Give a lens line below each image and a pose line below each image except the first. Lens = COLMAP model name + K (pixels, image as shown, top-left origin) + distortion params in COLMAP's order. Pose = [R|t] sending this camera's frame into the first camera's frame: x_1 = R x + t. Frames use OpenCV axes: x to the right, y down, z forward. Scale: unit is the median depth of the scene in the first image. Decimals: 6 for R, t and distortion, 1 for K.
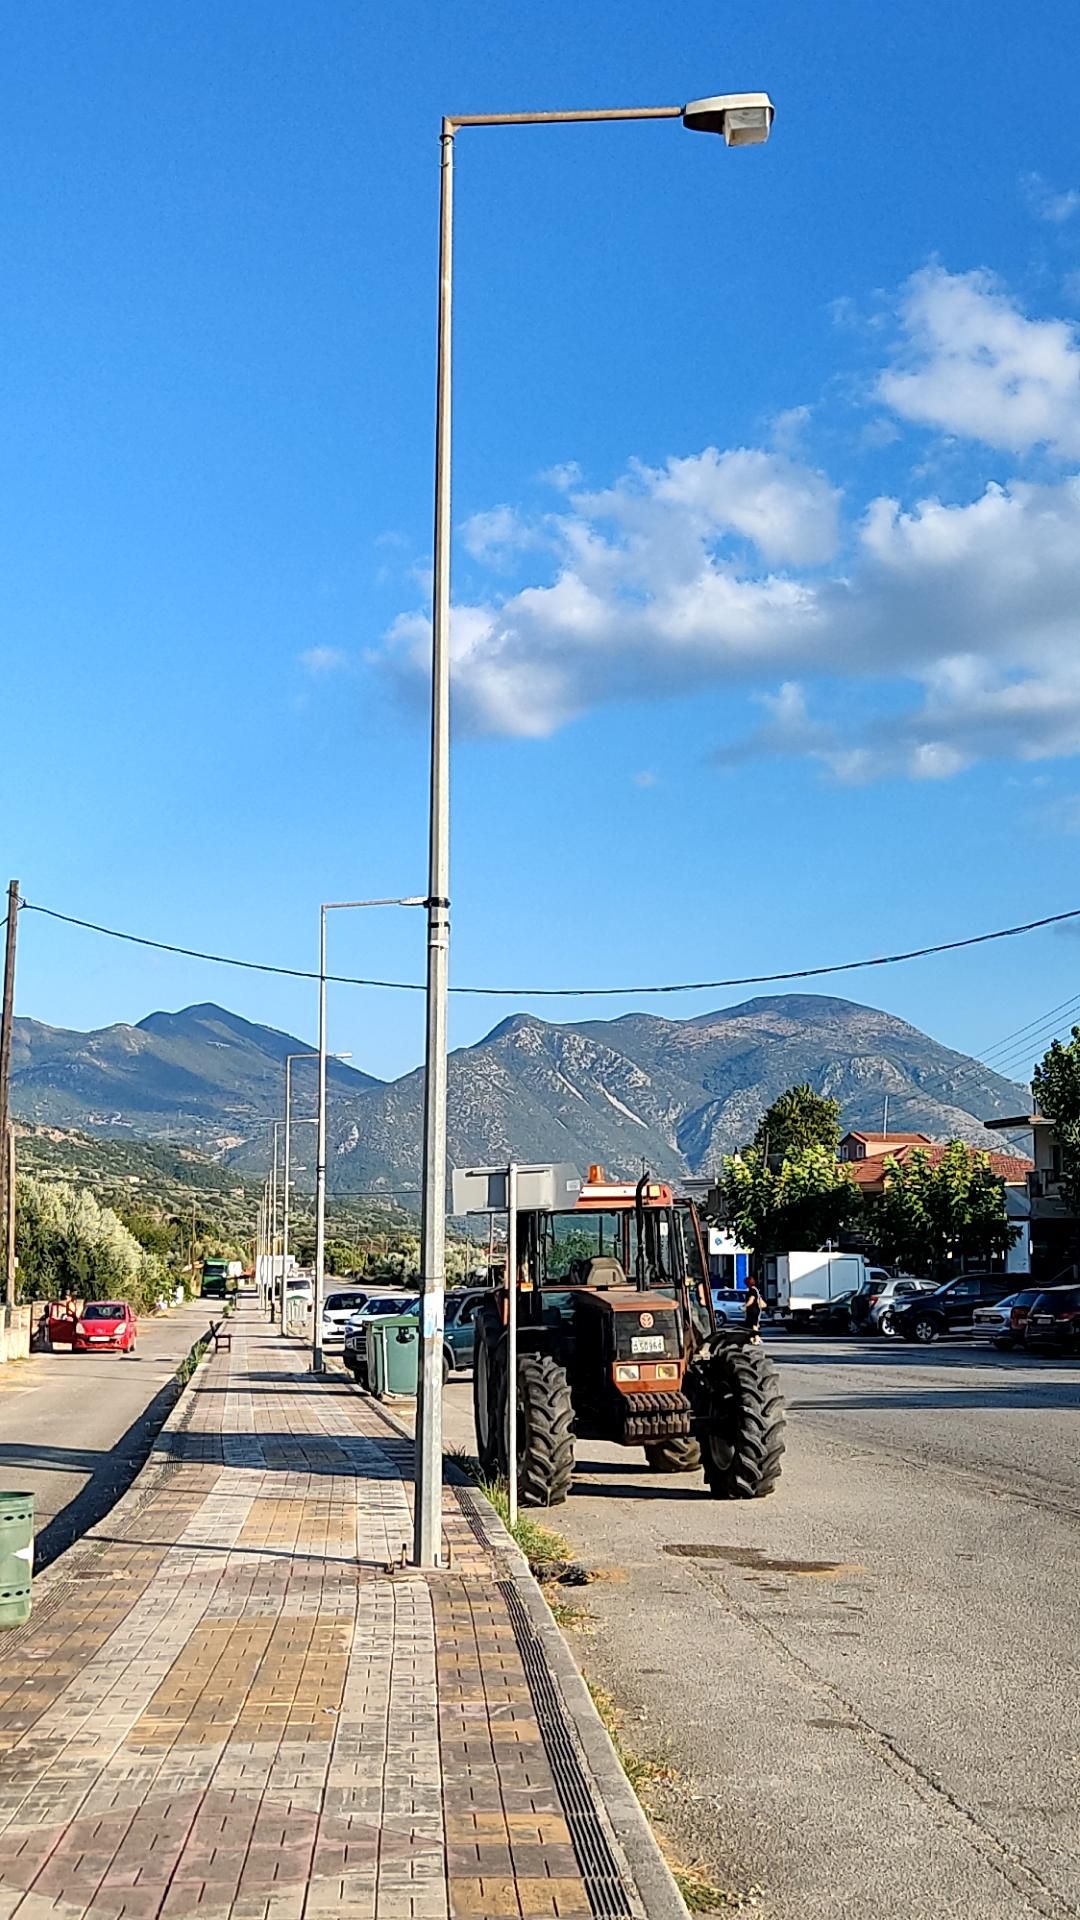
lens RADIAL K [[1629.4, 0, 539.0], [0, 1629.4, 1002.7], [0, 0, 1]] dist [0.050300, -0.004589]
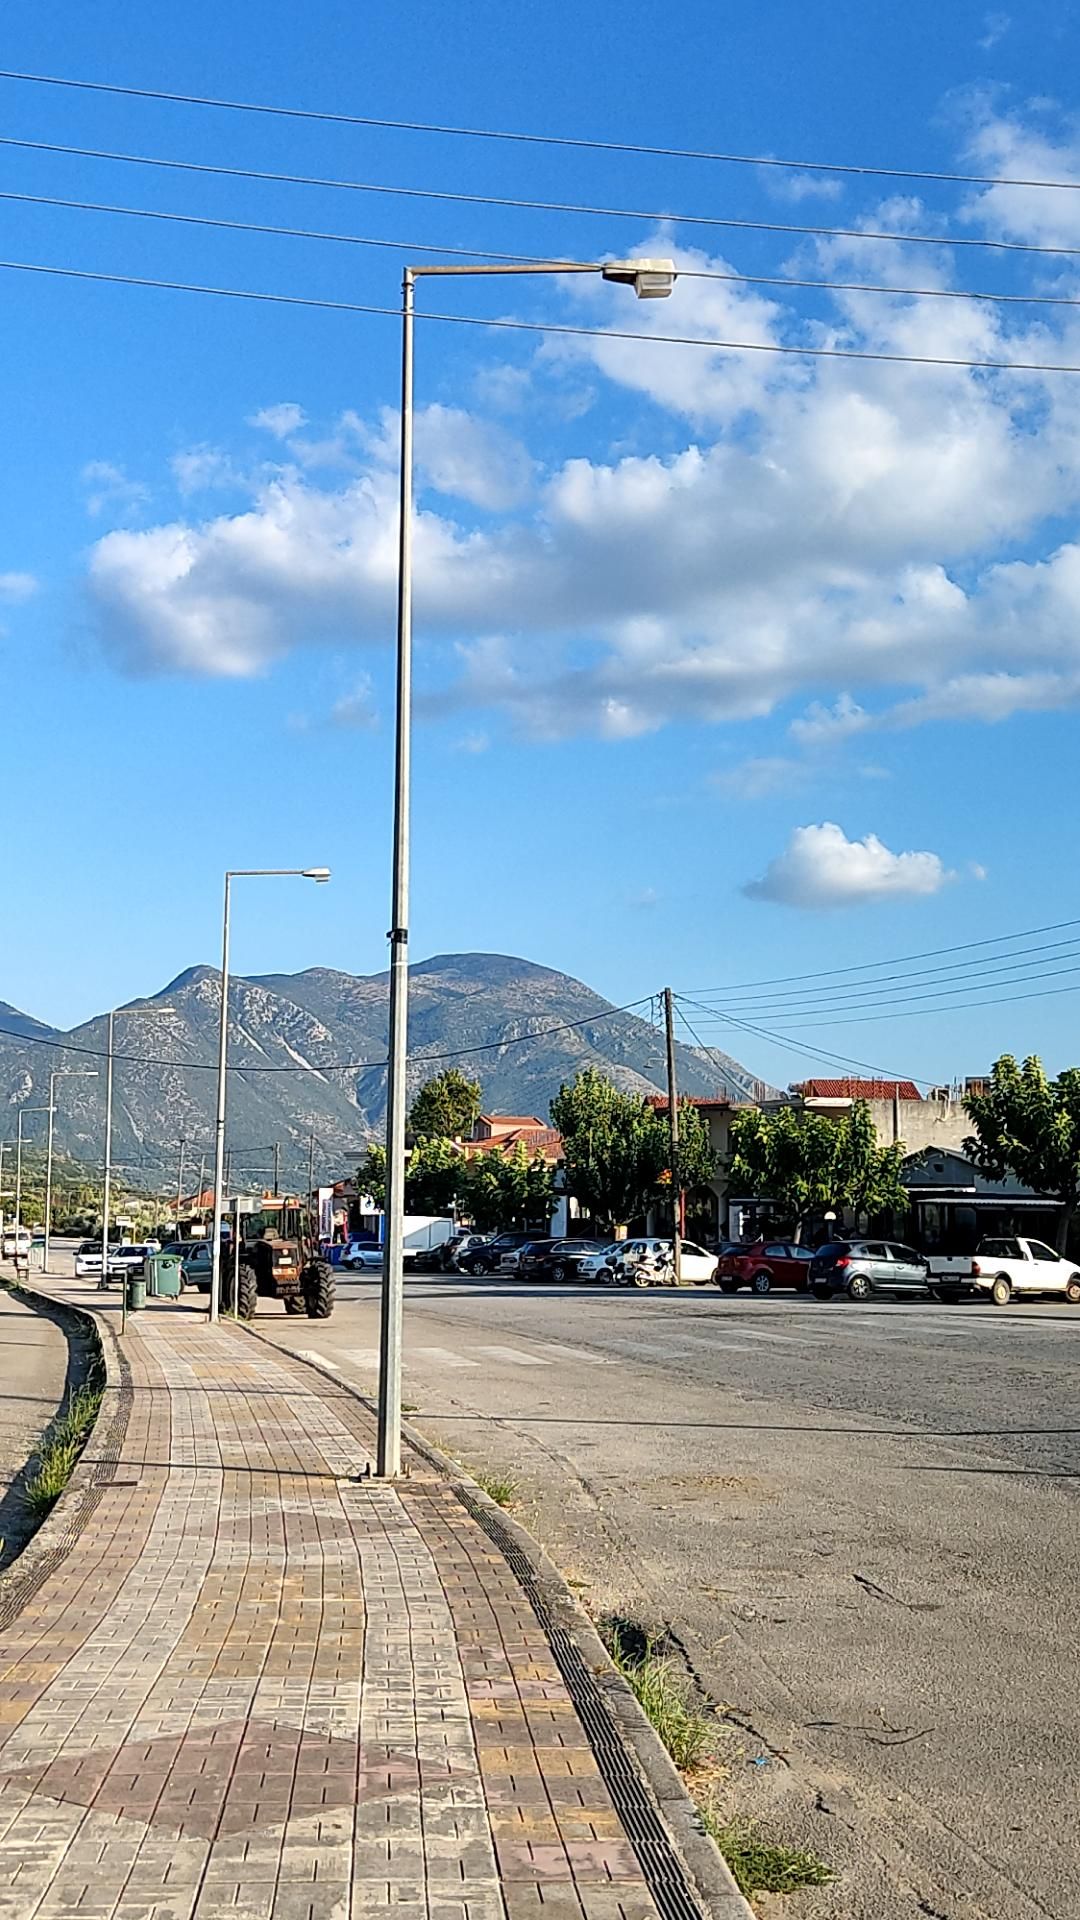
lens RADIAL K [[1675.3, 0, 457.4], [0, 1675.3, 962.5], [0, 0, 1]] dist [-0.037466, -0.003537]
pose [[0.989727, 0.026888, 0.140422, -0.012587], [-0.027965, 0.999593, 0.005698, -0.072628], [-0.140211, -0.009566, 0.990075, -0.418614]]
